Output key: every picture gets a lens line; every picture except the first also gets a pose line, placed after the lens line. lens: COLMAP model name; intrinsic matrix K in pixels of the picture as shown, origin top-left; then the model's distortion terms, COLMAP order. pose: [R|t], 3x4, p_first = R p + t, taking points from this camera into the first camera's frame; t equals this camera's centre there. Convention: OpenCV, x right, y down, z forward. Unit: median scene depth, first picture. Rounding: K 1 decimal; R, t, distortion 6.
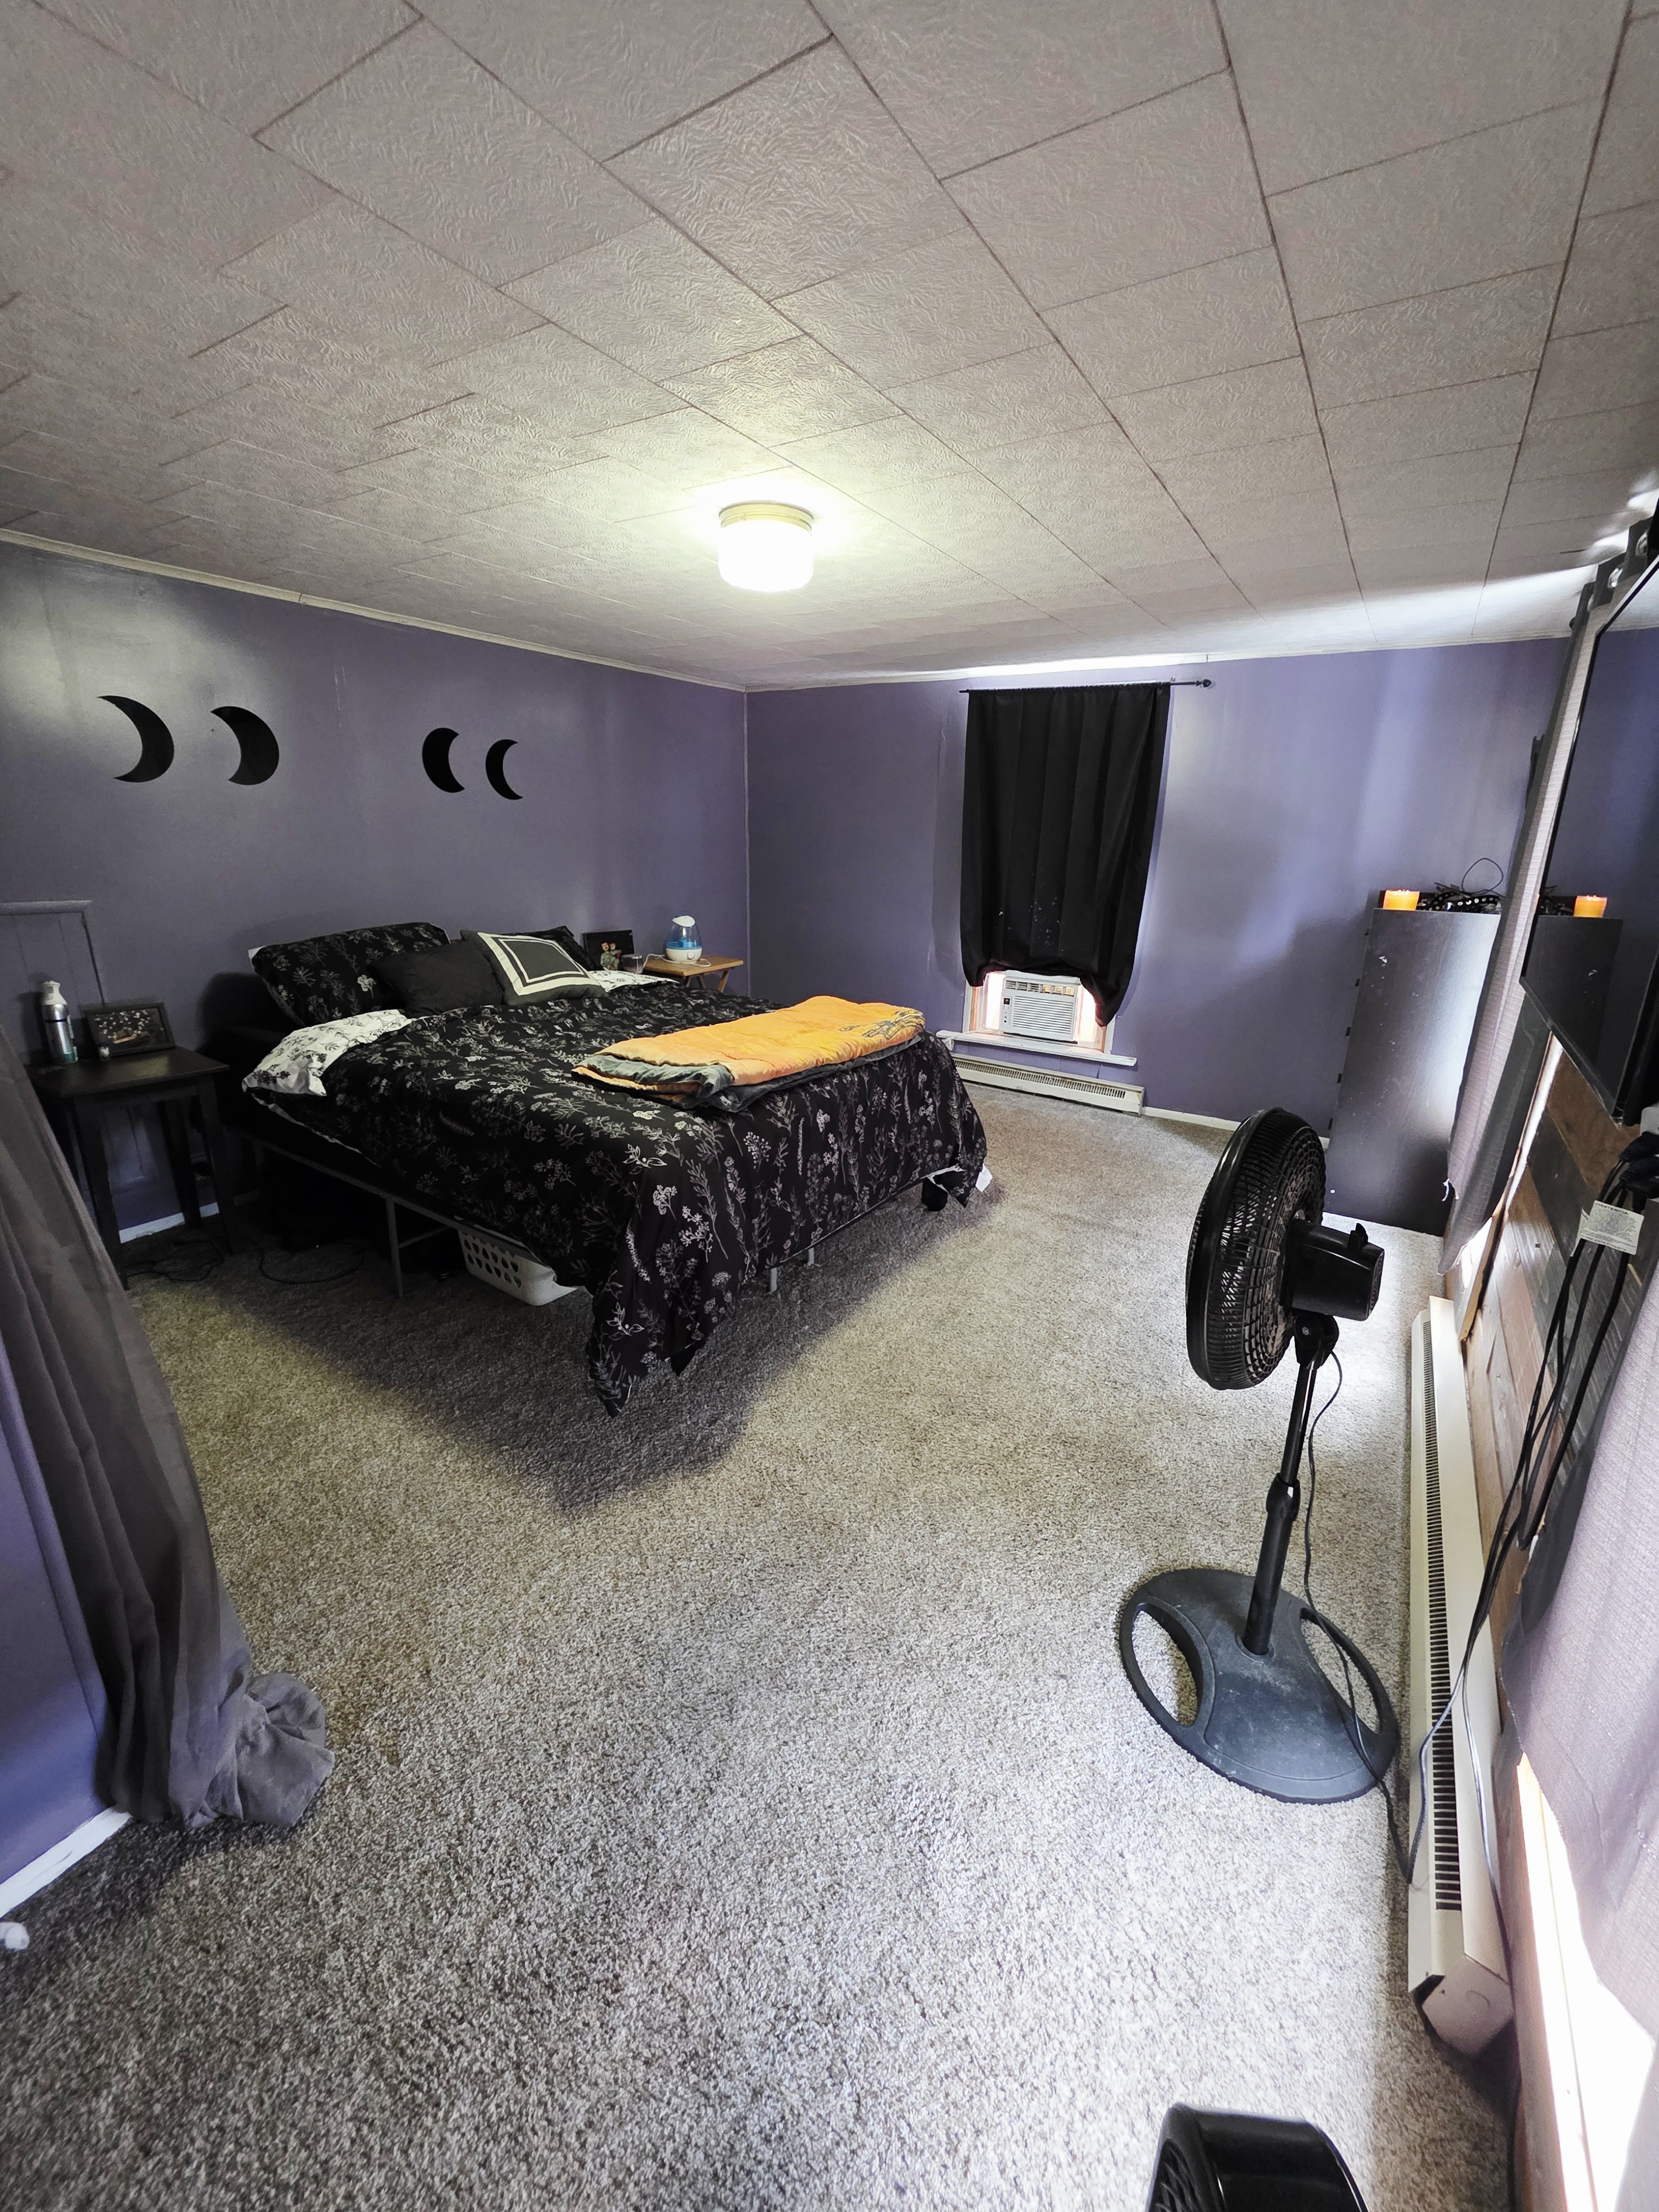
lens RADIAL K [[879.7, 0, 828.0], [0, 879.7, 1109.7], [0, 0, 1]] dist [0.002308, -0.000617]
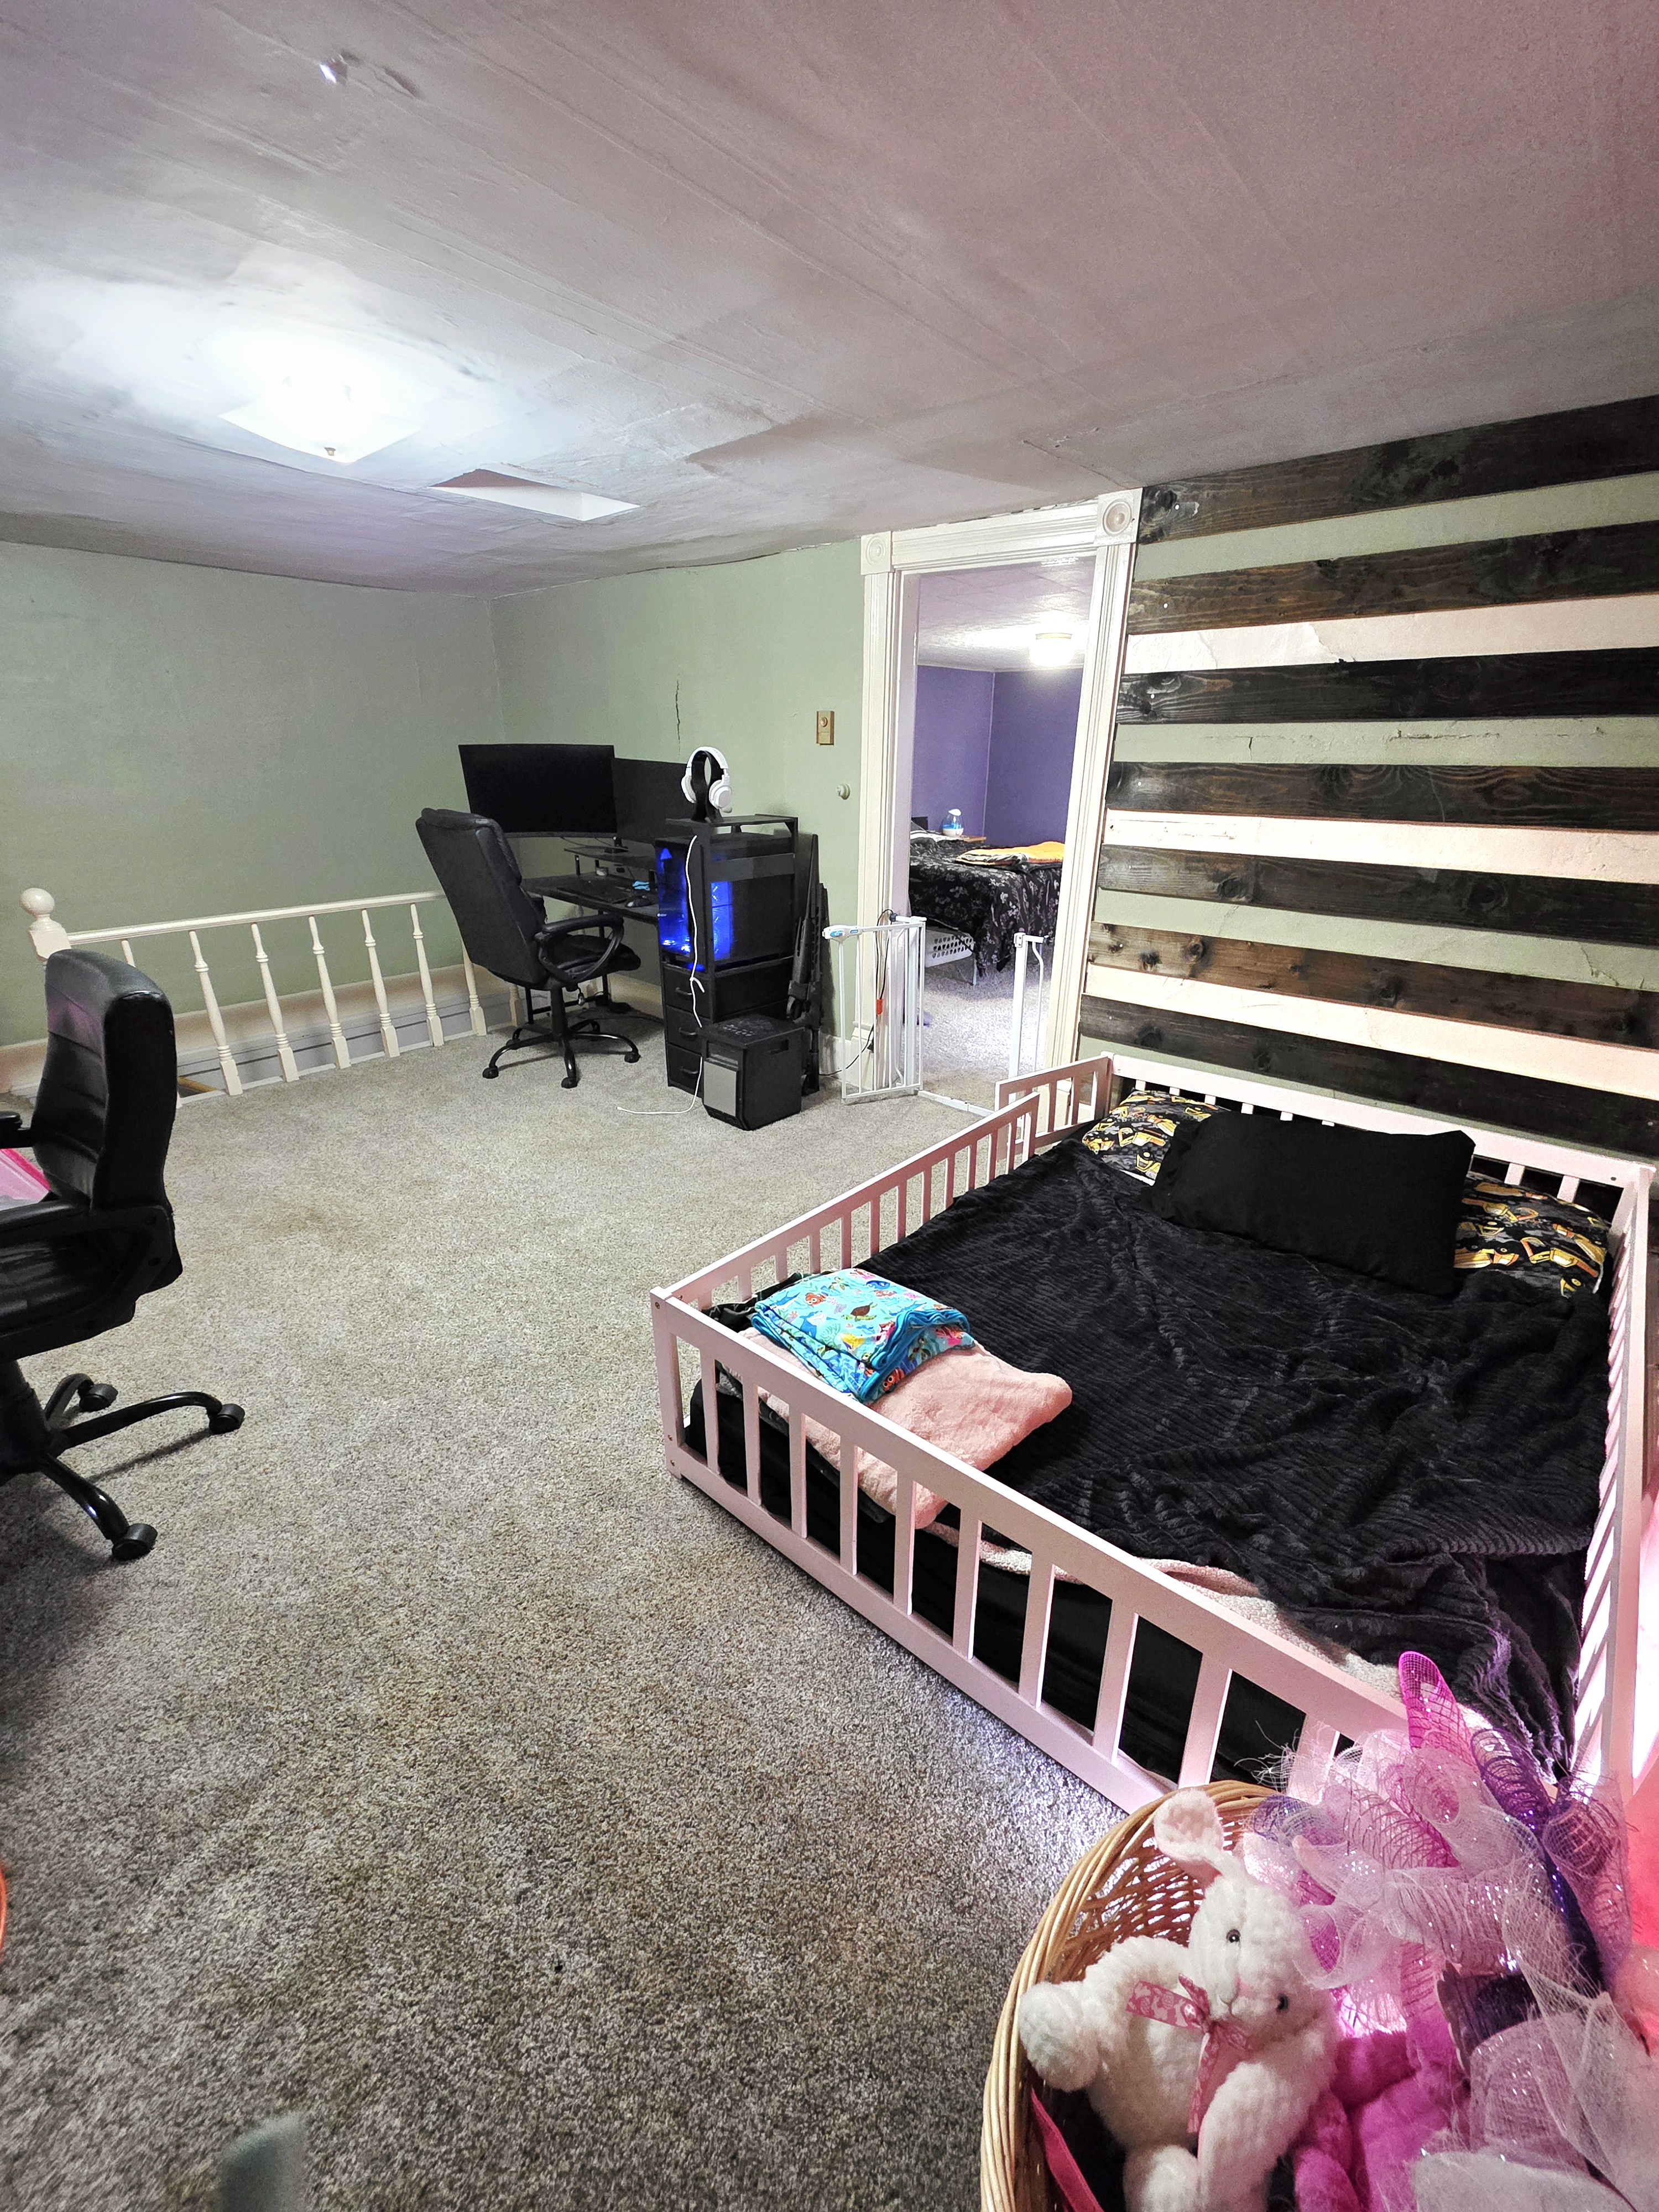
lens RADIAL K [[879.7, 0, 830.4], [0, 879.7, 1098.0], [0, 0, 1]] dist [0.002308, -0.000617]
pose [[0.987210, 0.055546, -0.149438, -0.270019], [-0.045134, 0.996369, 0.072193, 0.541958], [0.152906, -0.064525, 0.986132, -1.819674]]
